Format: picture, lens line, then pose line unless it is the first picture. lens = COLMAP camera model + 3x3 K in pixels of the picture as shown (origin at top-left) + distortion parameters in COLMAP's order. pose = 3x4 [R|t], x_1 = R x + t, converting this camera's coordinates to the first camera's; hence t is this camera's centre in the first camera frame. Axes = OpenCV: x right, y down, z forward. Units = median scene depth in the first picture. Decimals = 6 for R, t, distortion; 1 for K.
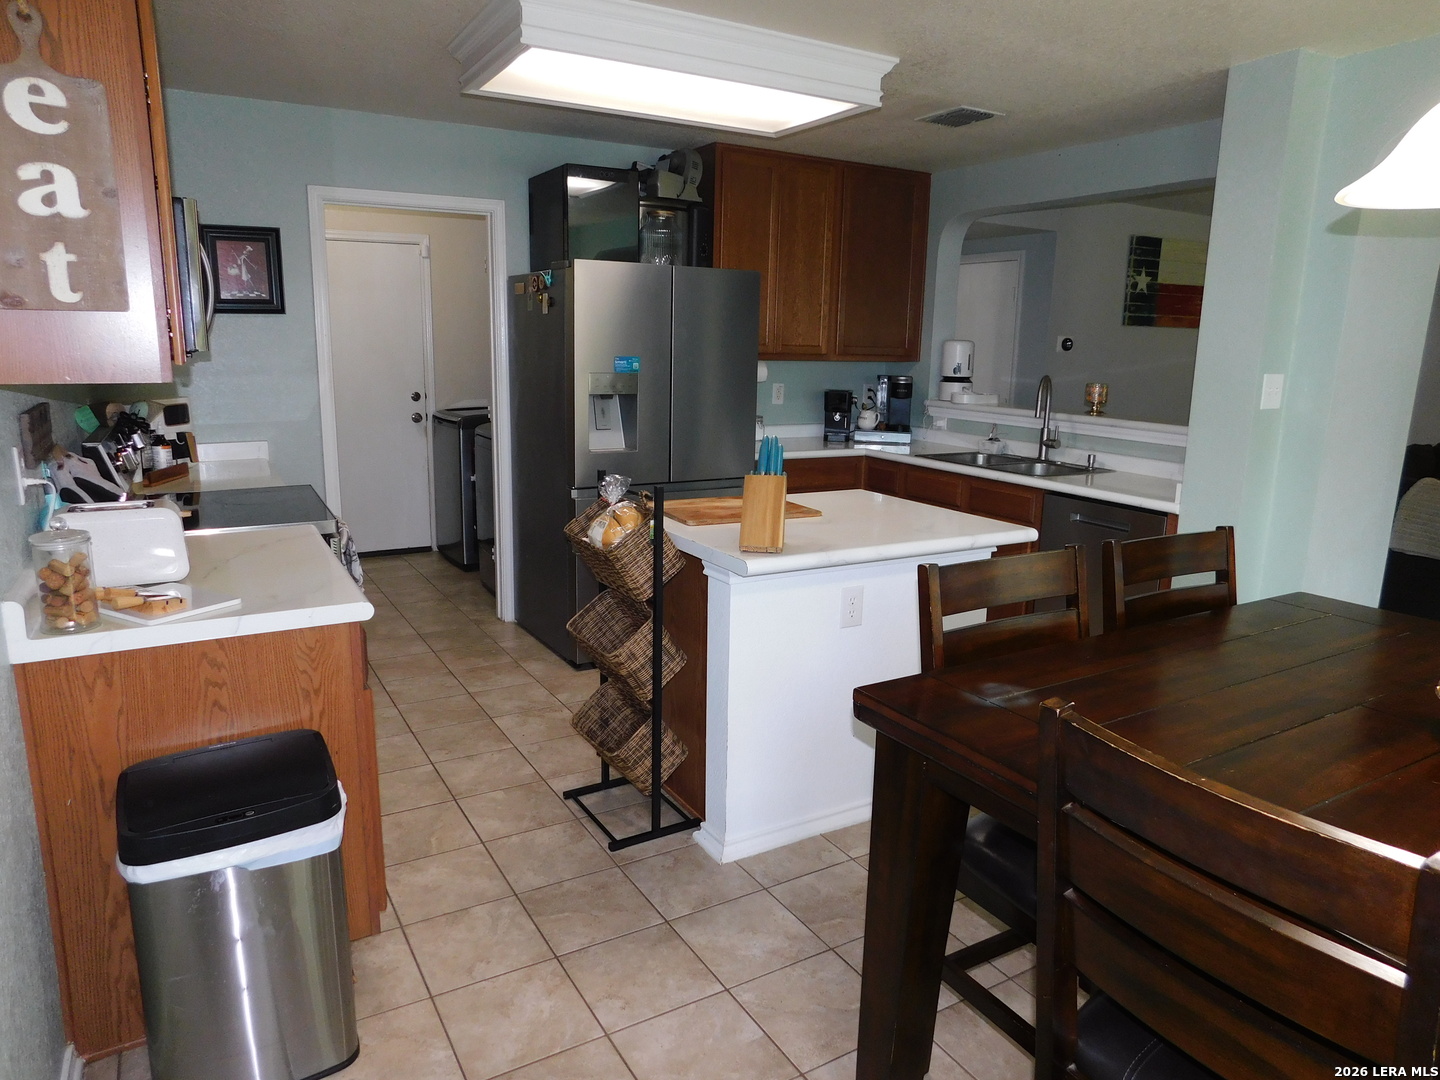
lens RADIAL K [[954.1, 0, 716.1], [0, 954.1, 544.4], [0, 0, 1]] dist [-0.000189, 0.002404]
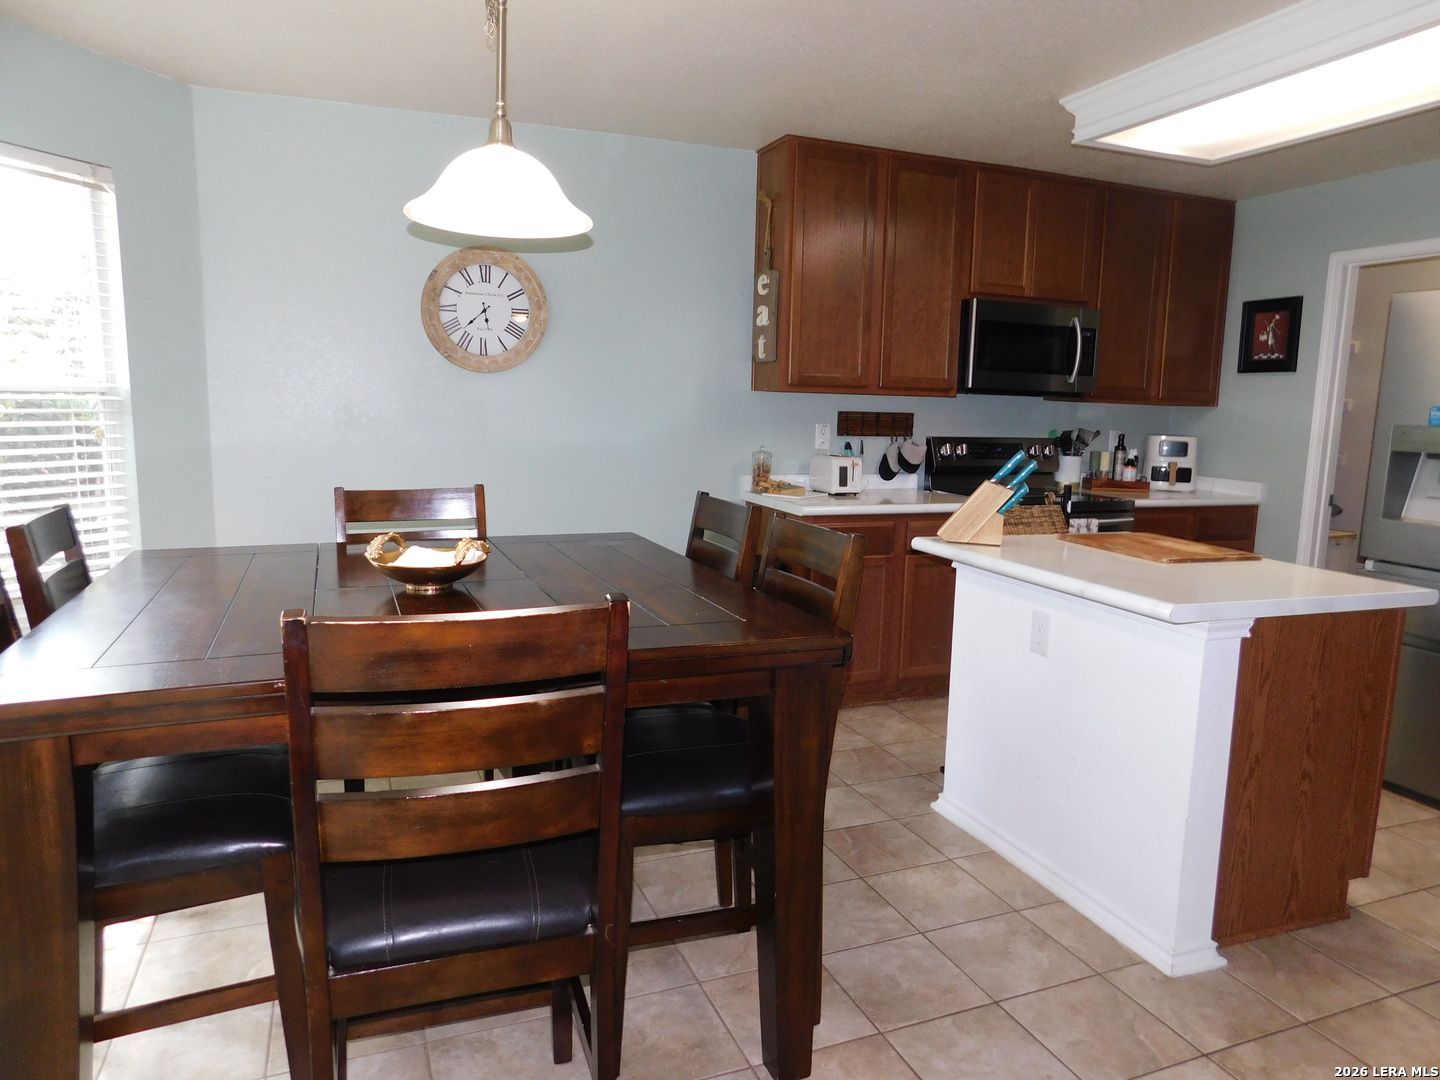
lens RADIAL K [[954.1, 0, 715.4], [0, 954.1, 534.8], [0, 0, 1]] dist [-0.000189, 0.002404]
pose [[-0.143910, 0.122922, -0.981927, 0.786190], [-0.241385, 0.957923, 0.155294, -0.070990], [0.959700, 0.259370, -0.108184, 0.536613]]
